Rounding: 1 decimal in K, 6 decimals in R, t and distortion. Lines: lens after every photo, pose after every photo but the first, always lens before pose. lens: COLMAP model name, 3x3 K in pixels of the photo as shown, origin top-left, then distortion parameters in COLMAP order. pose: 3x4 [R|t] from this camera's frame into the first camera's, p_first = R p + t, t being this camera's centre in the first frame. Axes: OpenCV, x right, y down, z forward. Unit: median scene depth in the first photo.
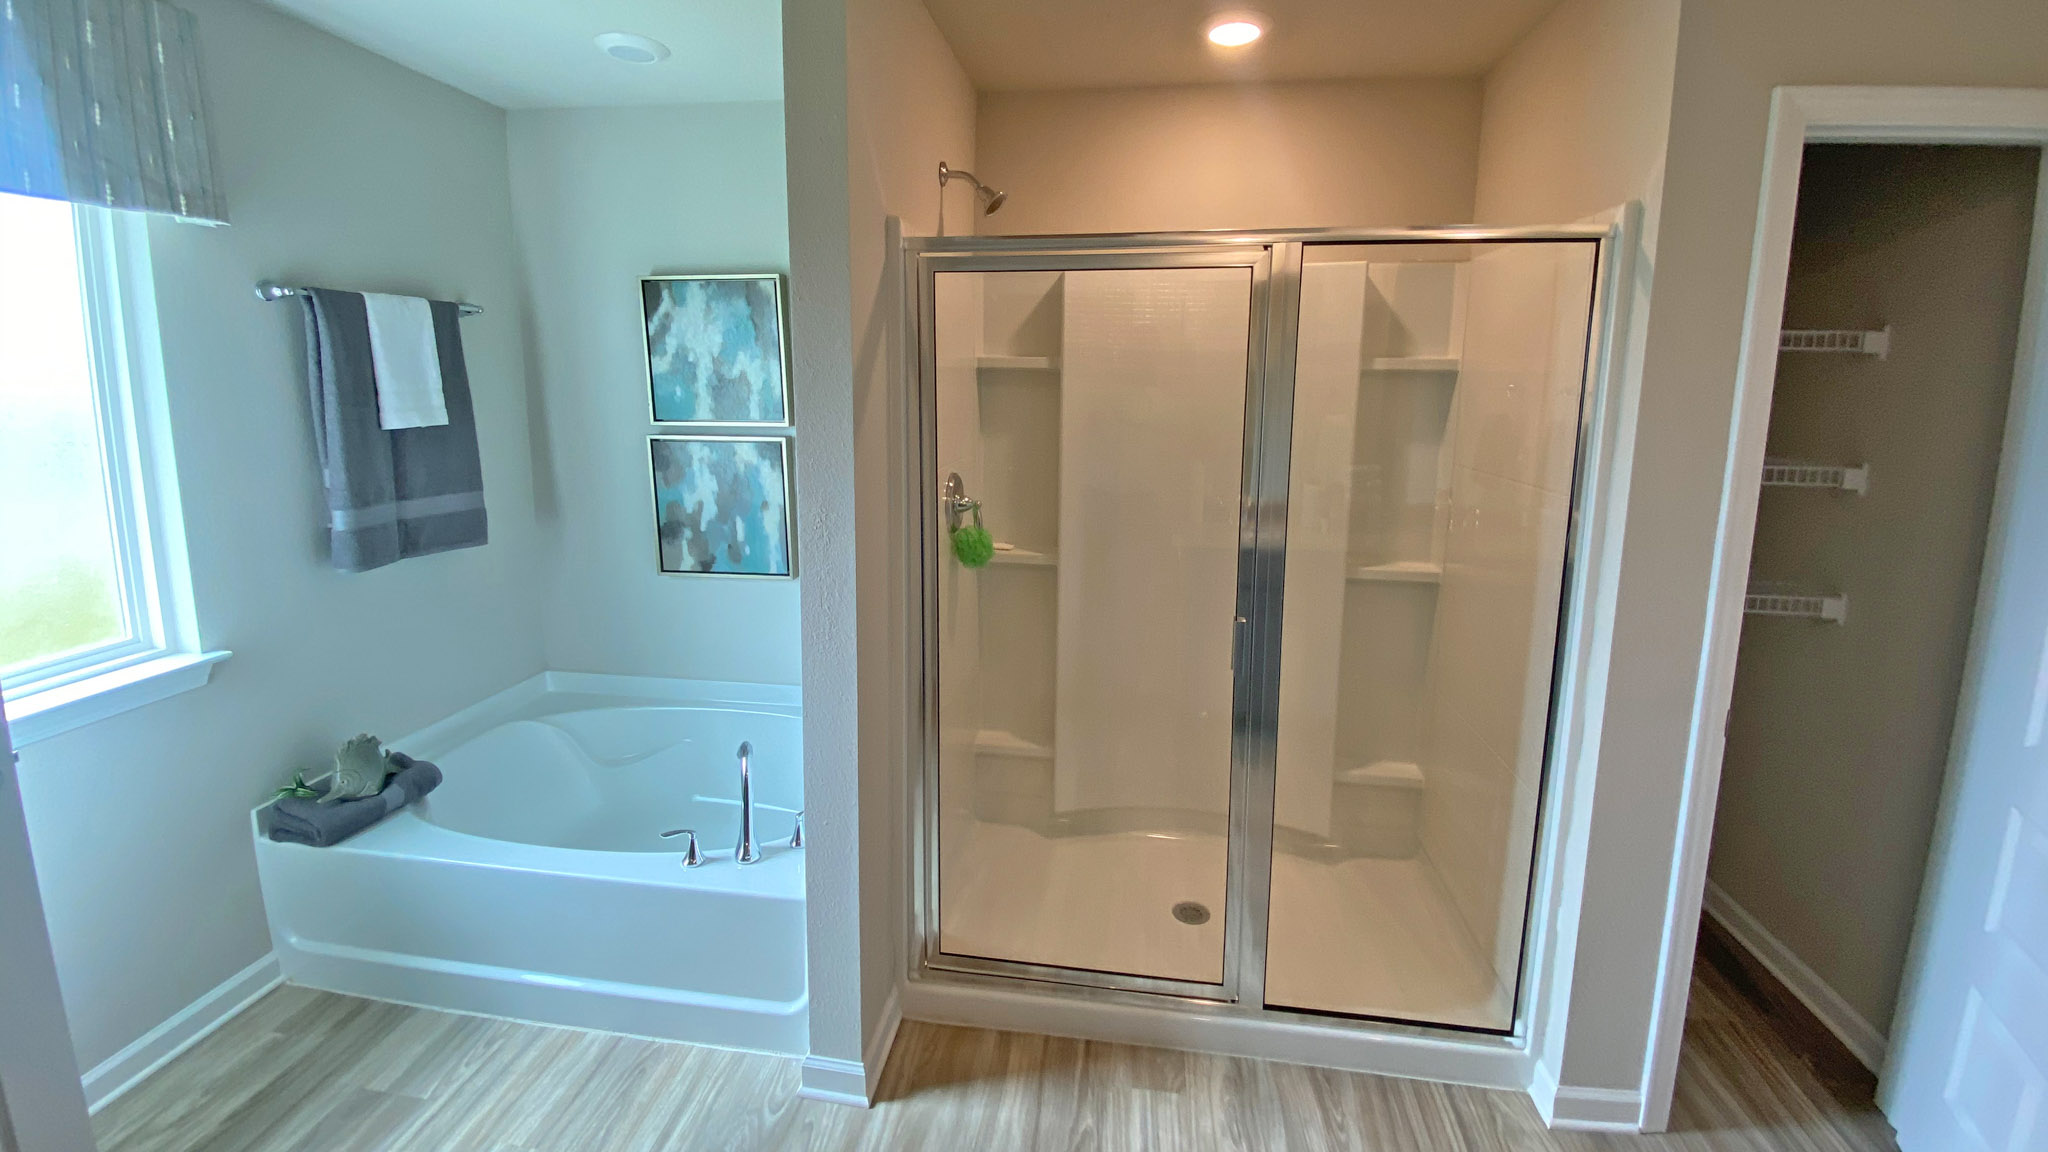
lens RADIAL K [[811.9, 0, 1015.3], [0, 811.9, 496.5], [0, 0, 1]] dist [-0.000477, -0.000453]
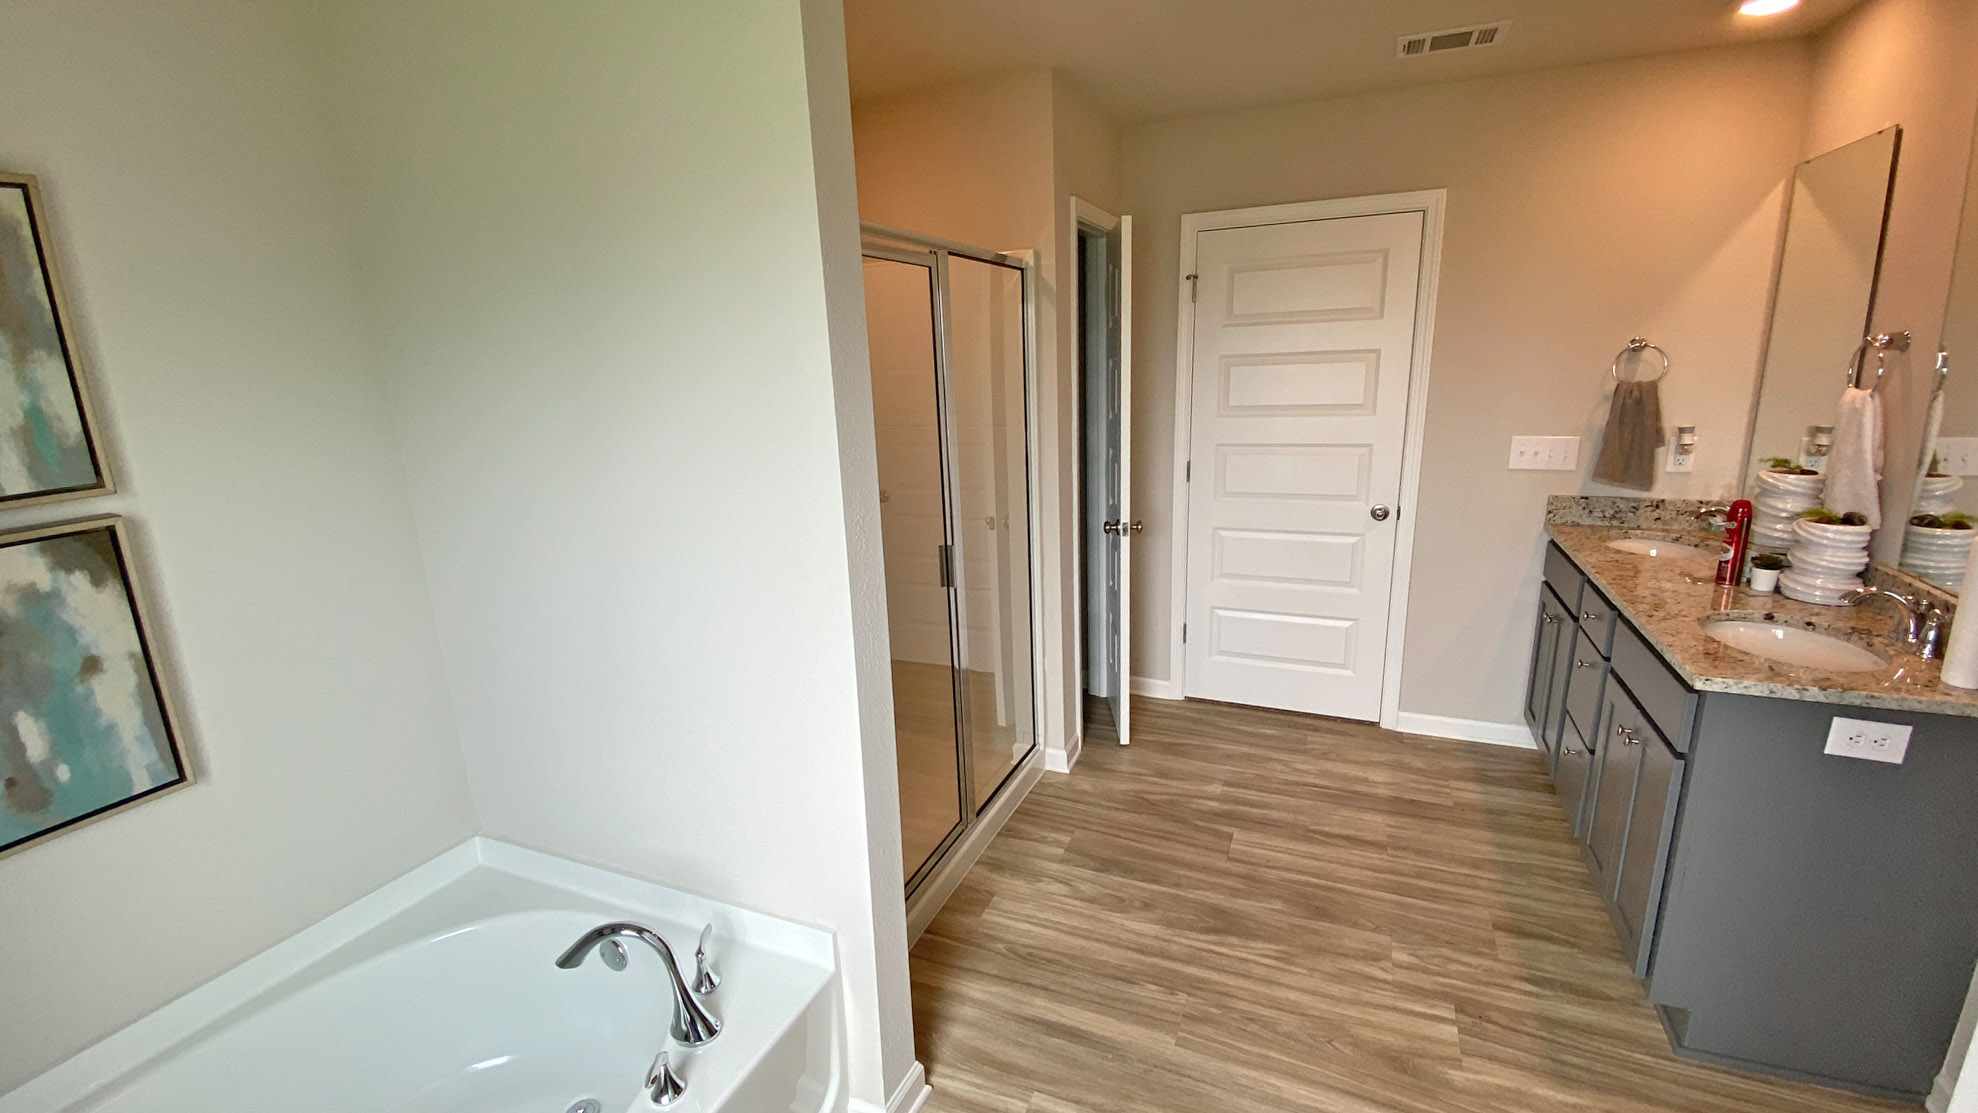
lens RADIAL K [[829.1, 0, 961.1], [0, 829.1, 567.0], [0, 0, 1]] dist [-0.017879, -0.000436]
pose [[0.274916, -0.248083, 0.928911, -0.940004], [0.182804, 0.962002, 0.202819, -0.076274], [-0.943930, 0.114050, 0.309821, 0.558160]]
